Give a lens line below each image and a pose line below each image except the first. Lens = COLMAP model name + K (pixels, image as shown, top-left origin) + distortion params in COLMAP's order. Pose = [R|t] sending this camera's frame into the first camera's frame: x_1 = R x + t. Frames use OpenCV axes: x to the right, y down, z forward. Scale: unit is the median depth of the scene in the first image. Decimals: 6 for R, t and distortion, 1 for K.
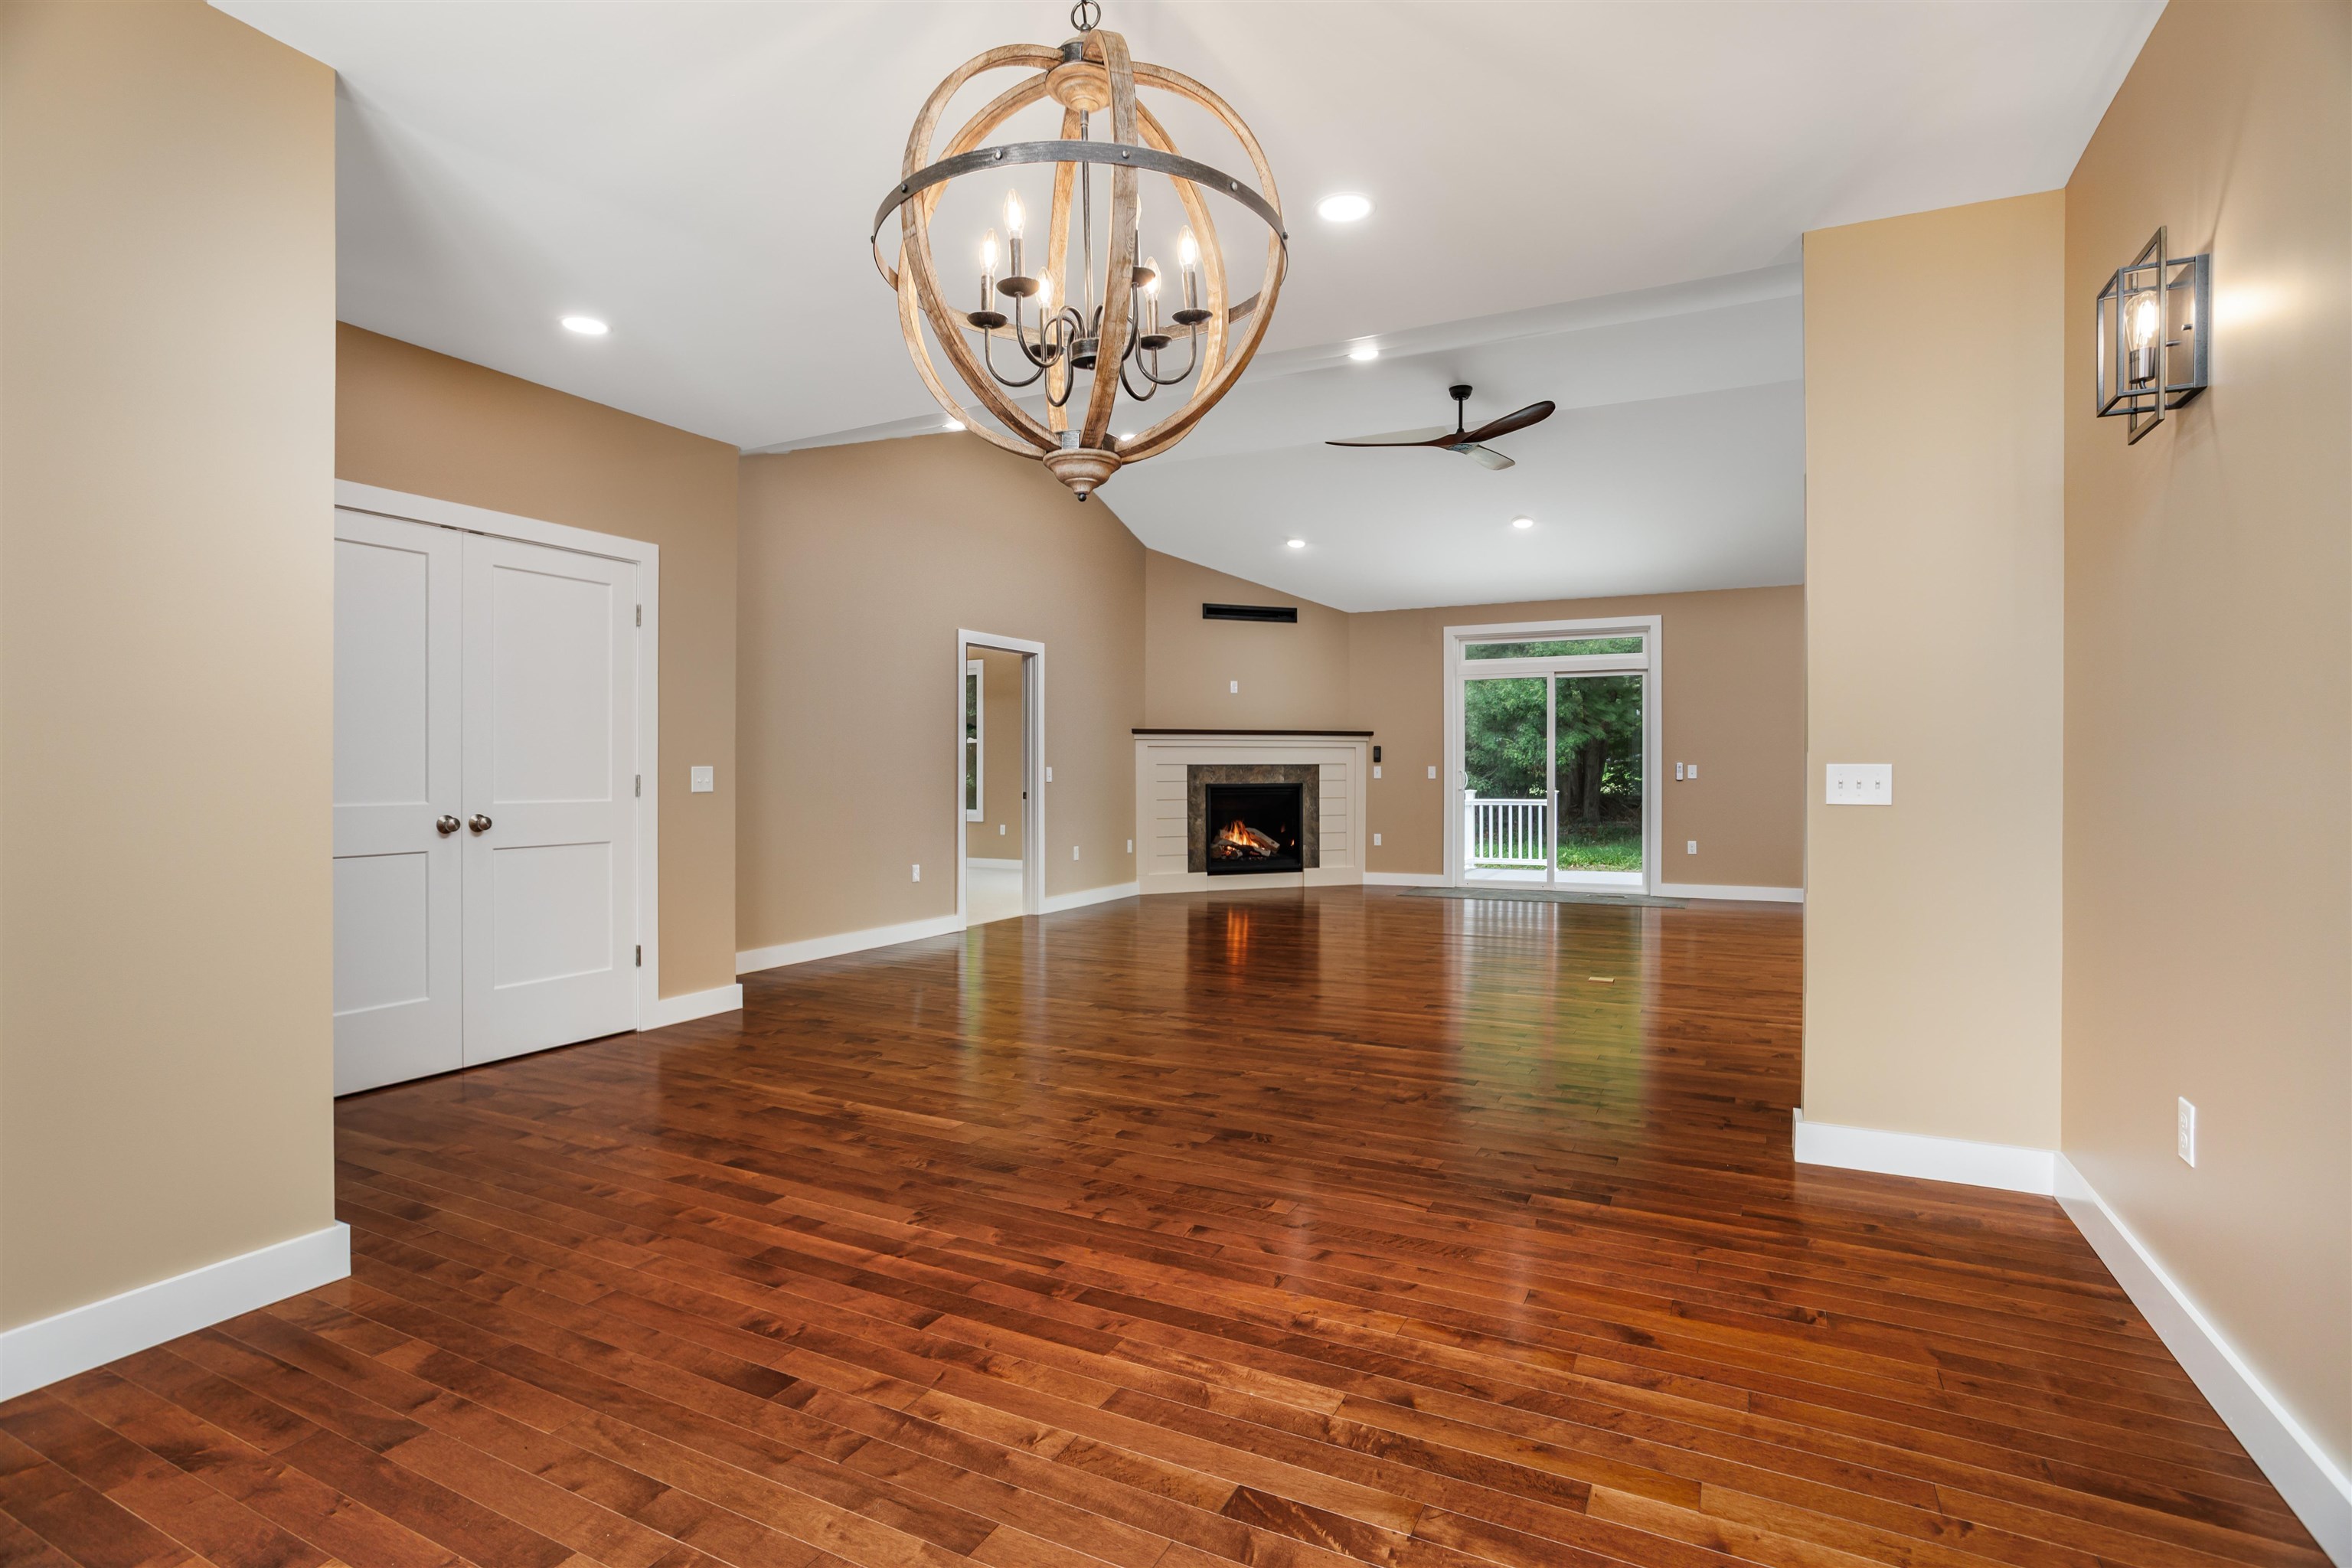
lens RADIAL K [[1141.8, 0, 1179.8], [0, 1141.8, 771.2], [0, 0, 1]] dist [-0.055108, 0.026370]
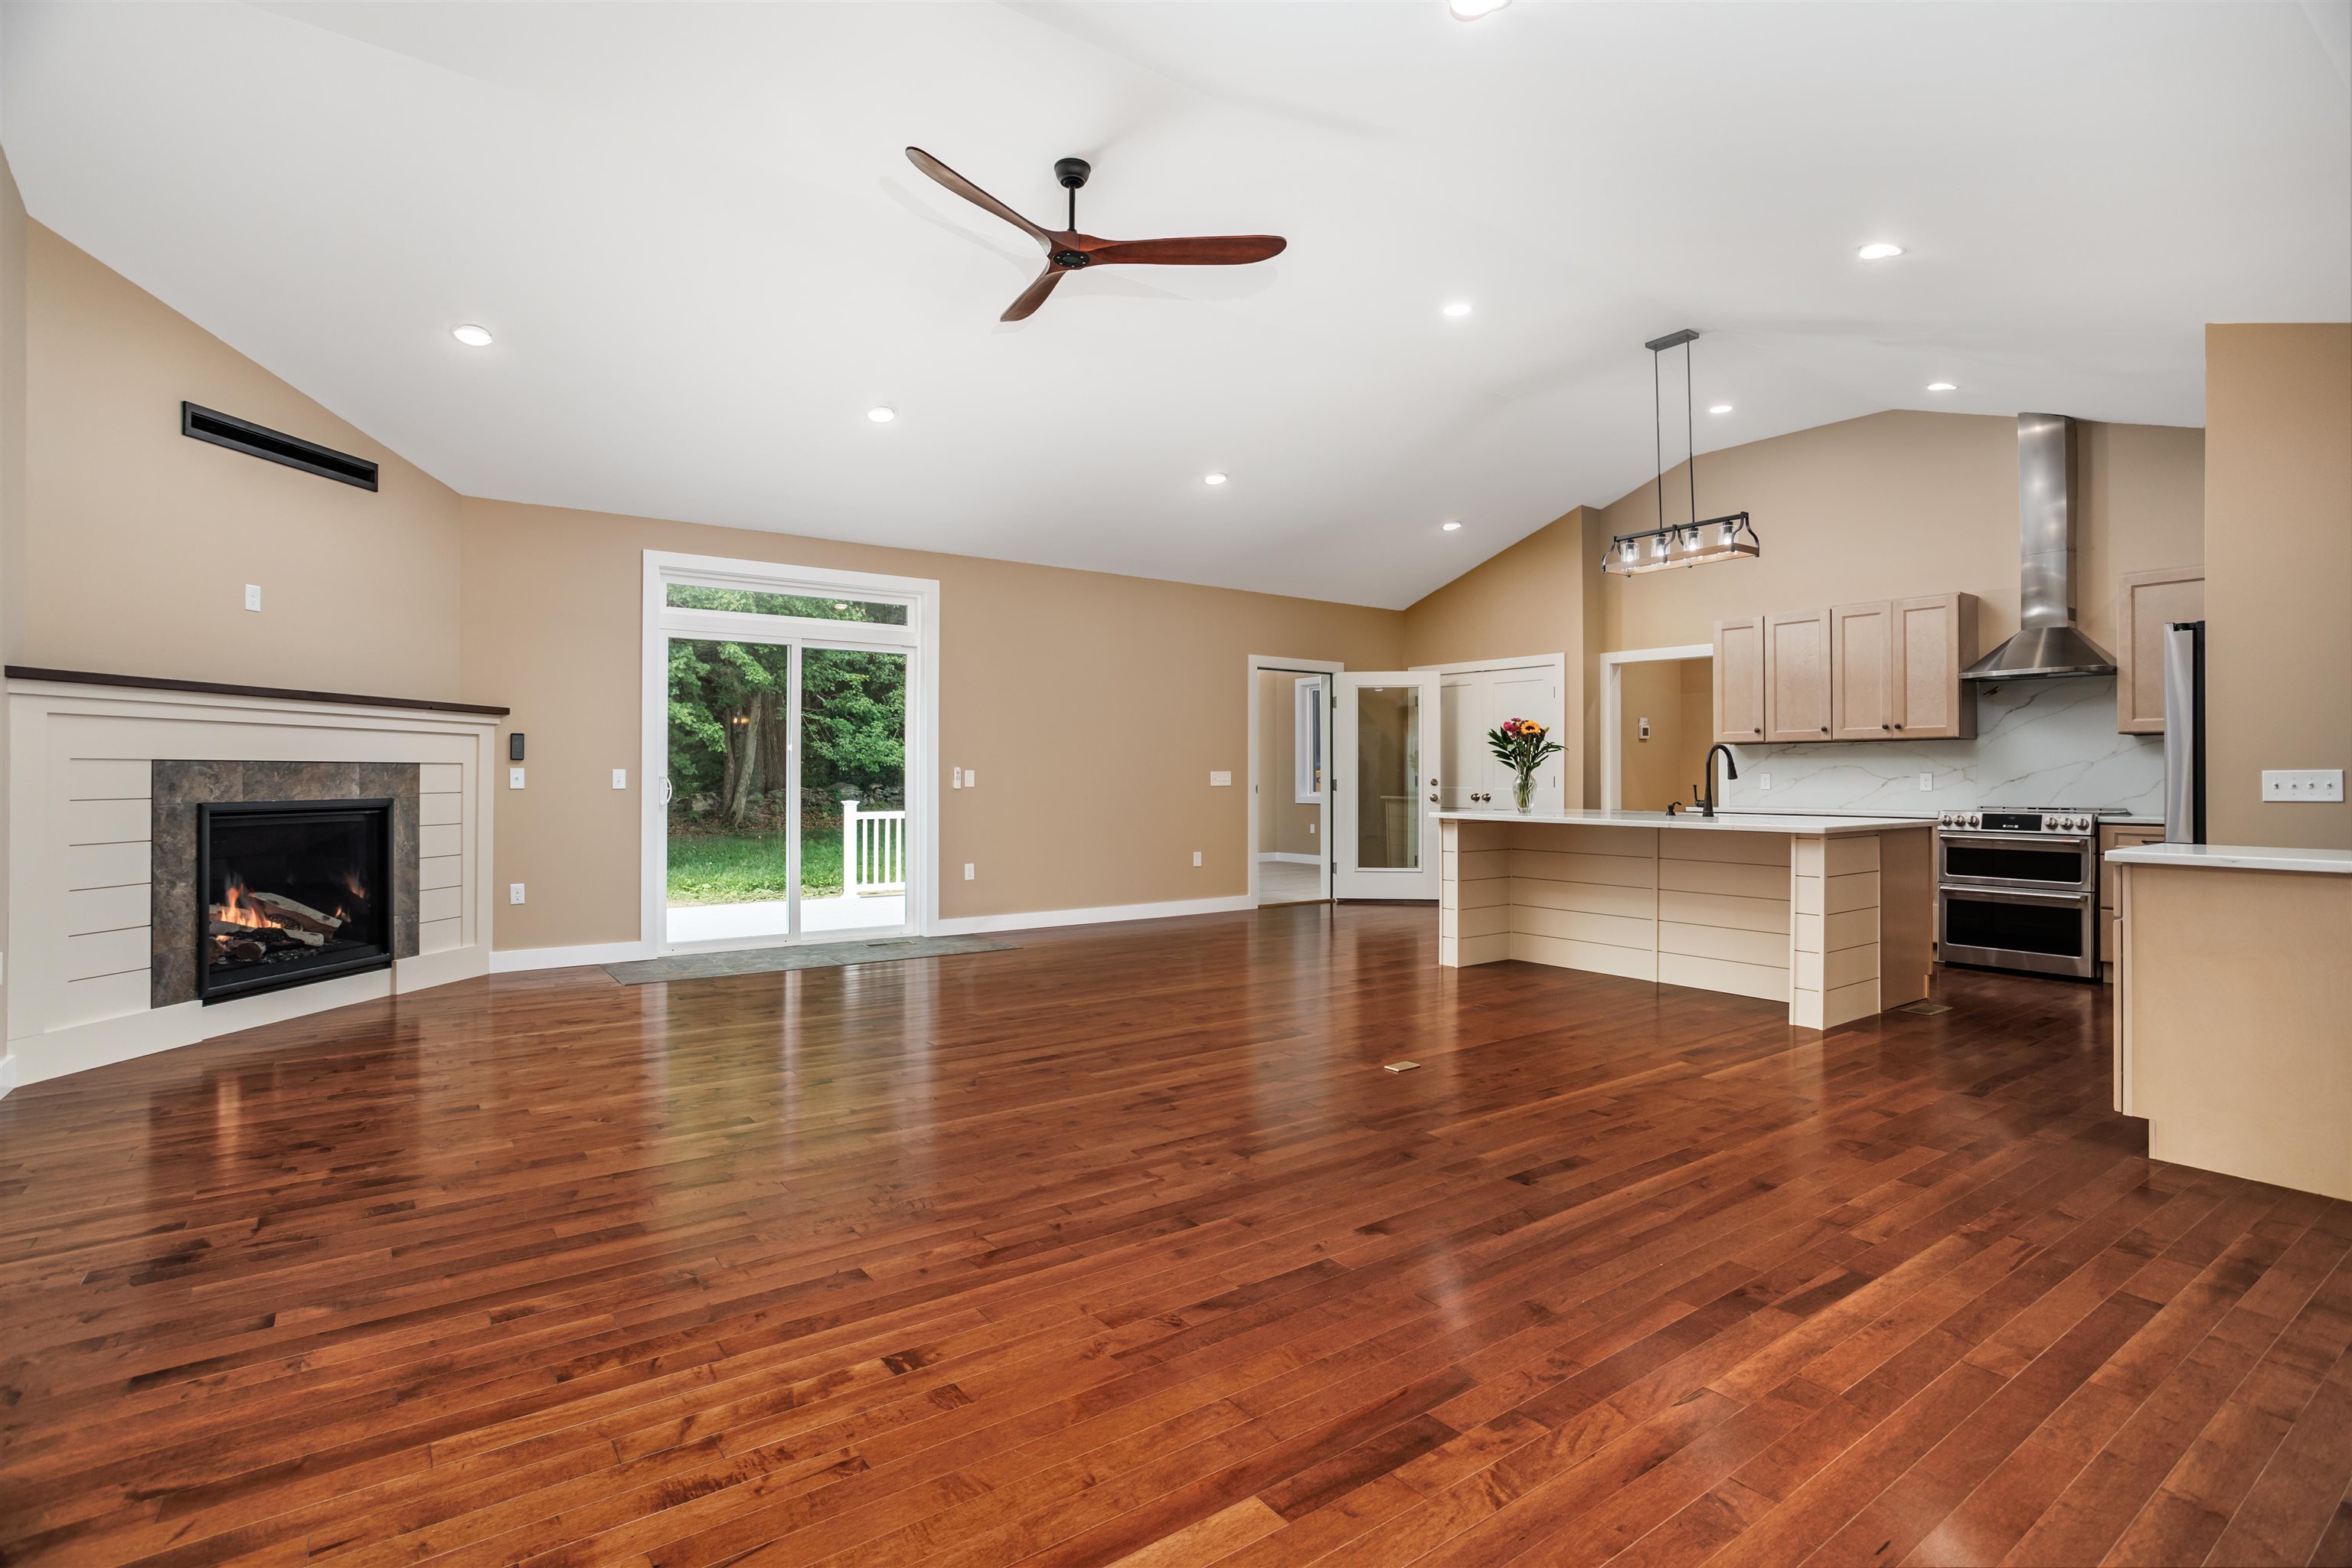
lens RADIAL K [[1118.2, 0, 1183.1], [0, 1118.2, 770.7], [0, 0, 1]] dist [-0.052524, 0.025119]
pose [[0.454997, 0.008358, 0.890454, -0.178209], [-0.002184, 0.999963, -0.008270, 0.001141], [-0.890490, 0.001818, 0.454998, 0.449888]]
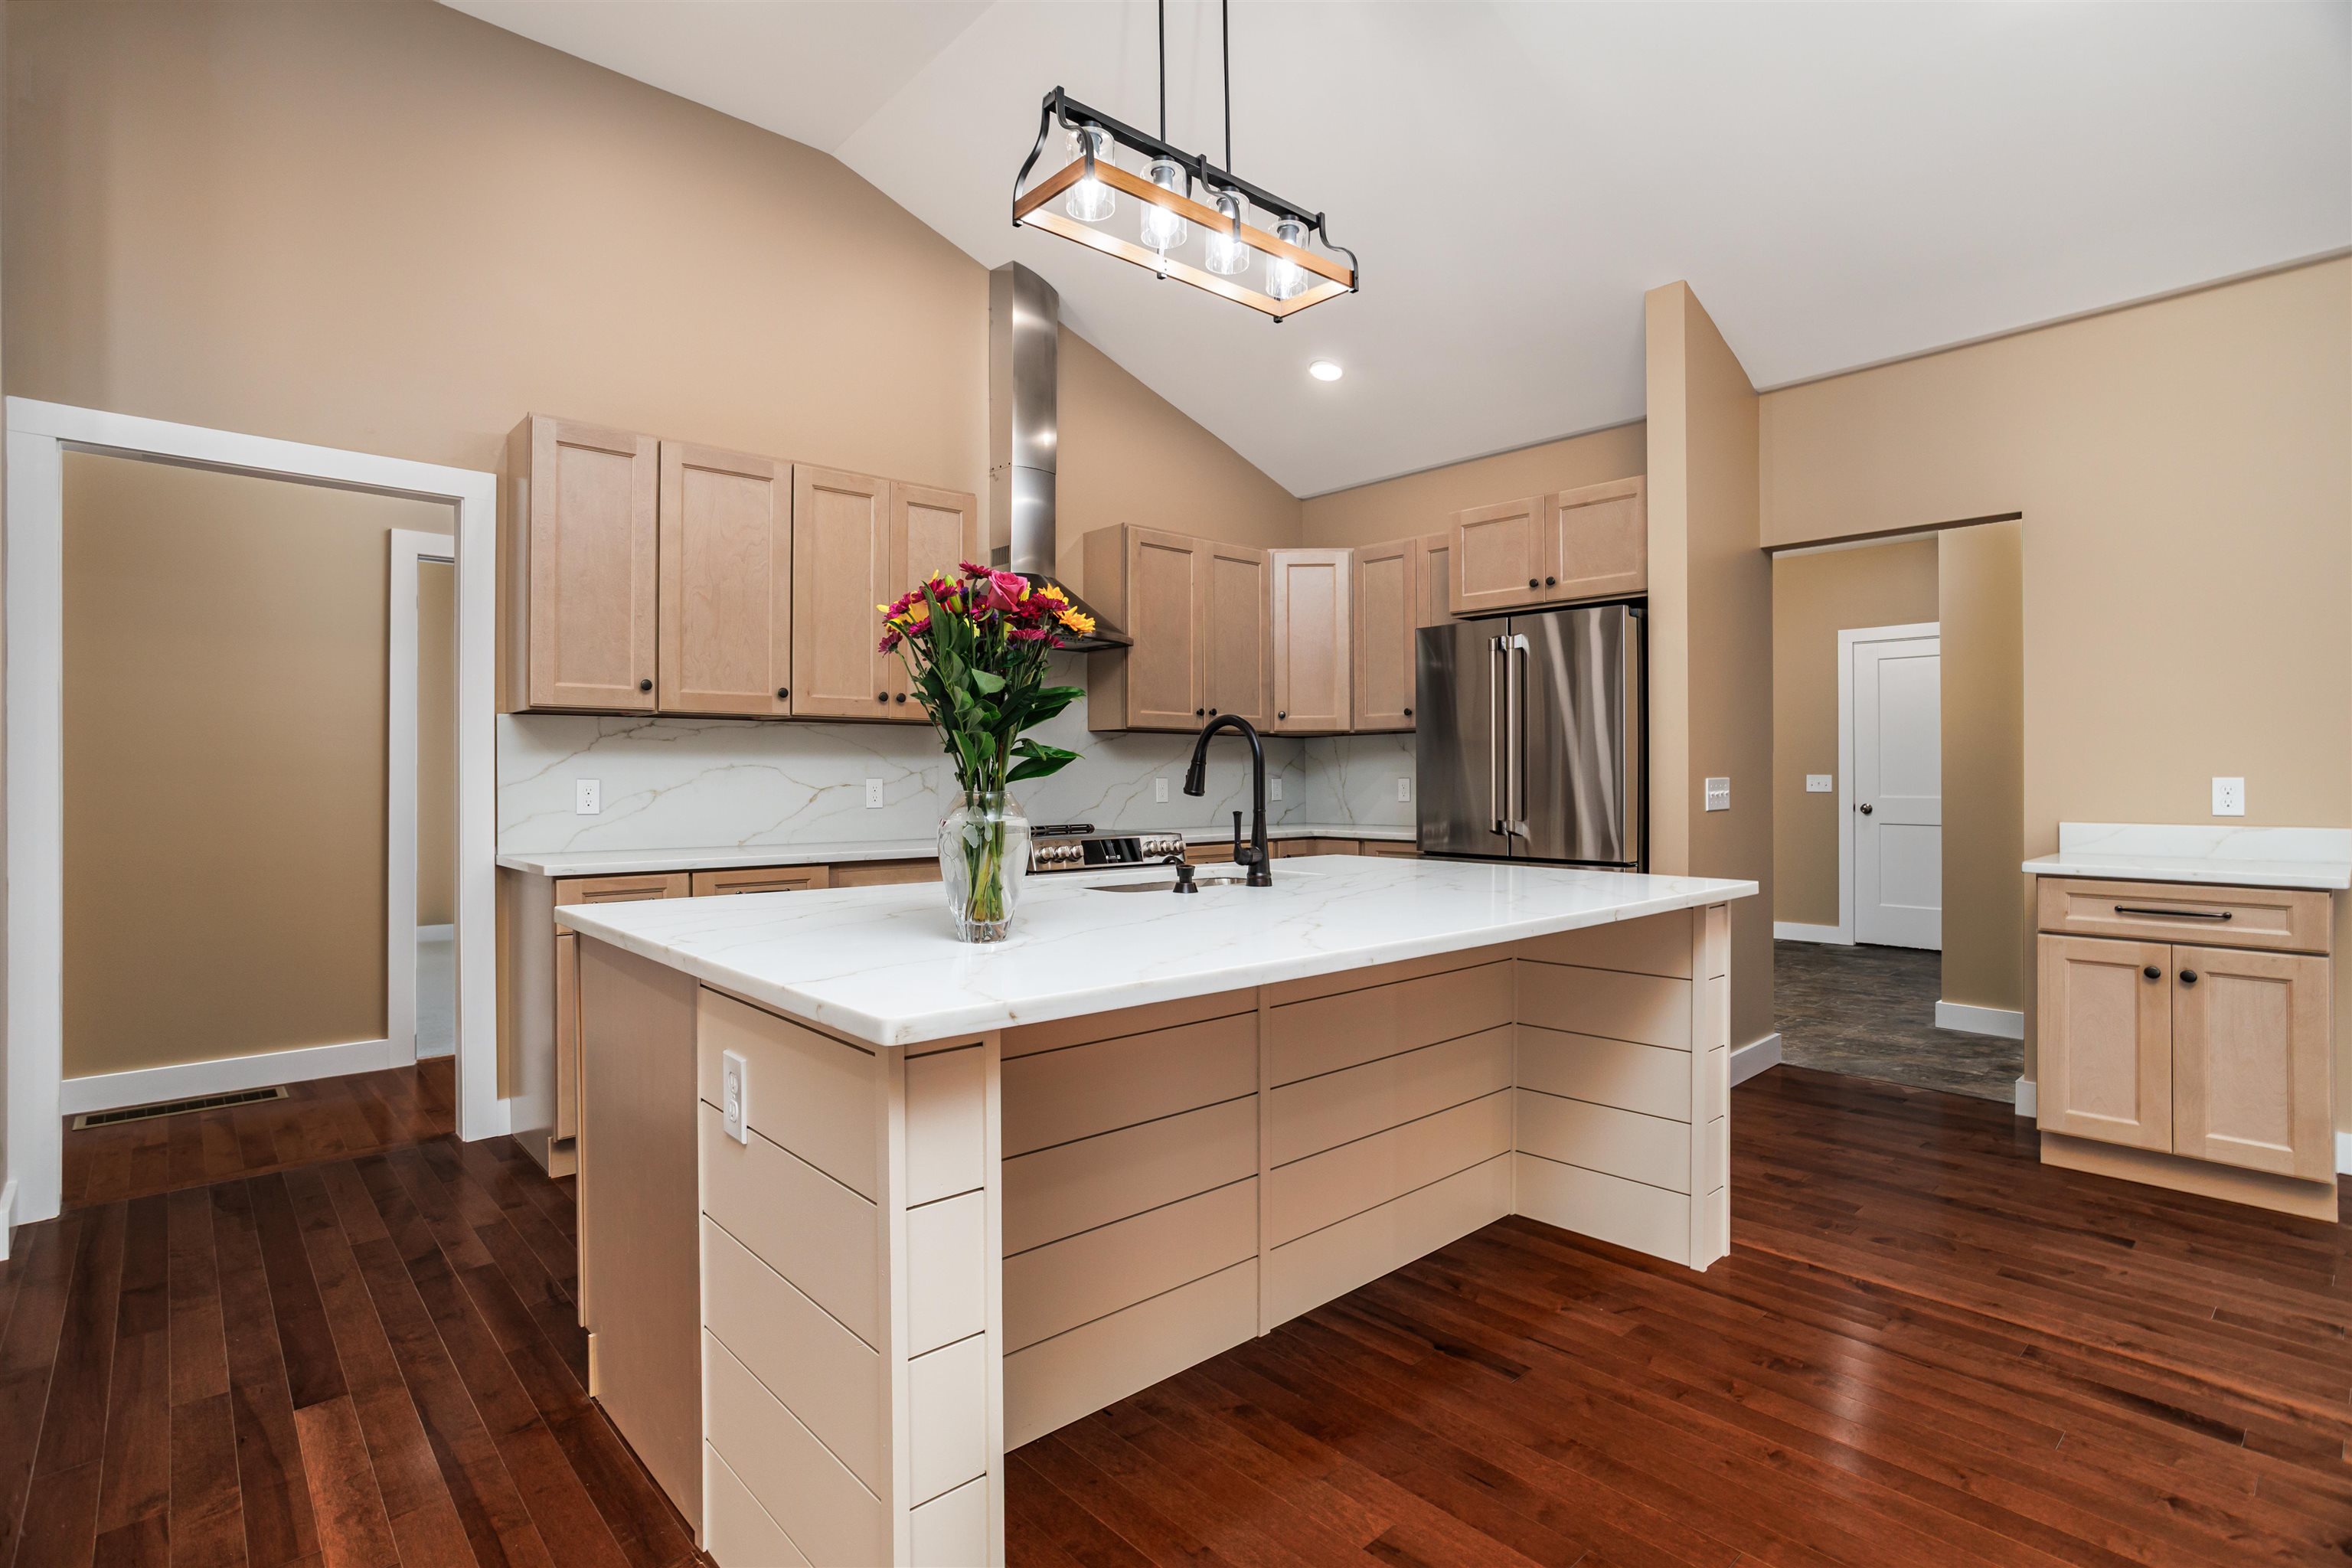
lens RADIAL K [[1141.8, 0, 1179.8], [0, 1141.8, 771.2], [0, 0, 1]] dist [-0.055108, 0.026370]
pose [[-0.933990, 0.006114, 0.357247, 0.363006], [0.003935, 0.999969, -0.006826, -0.003395], [-0.357277, -0.004970, -0.933985, 0.696511]]
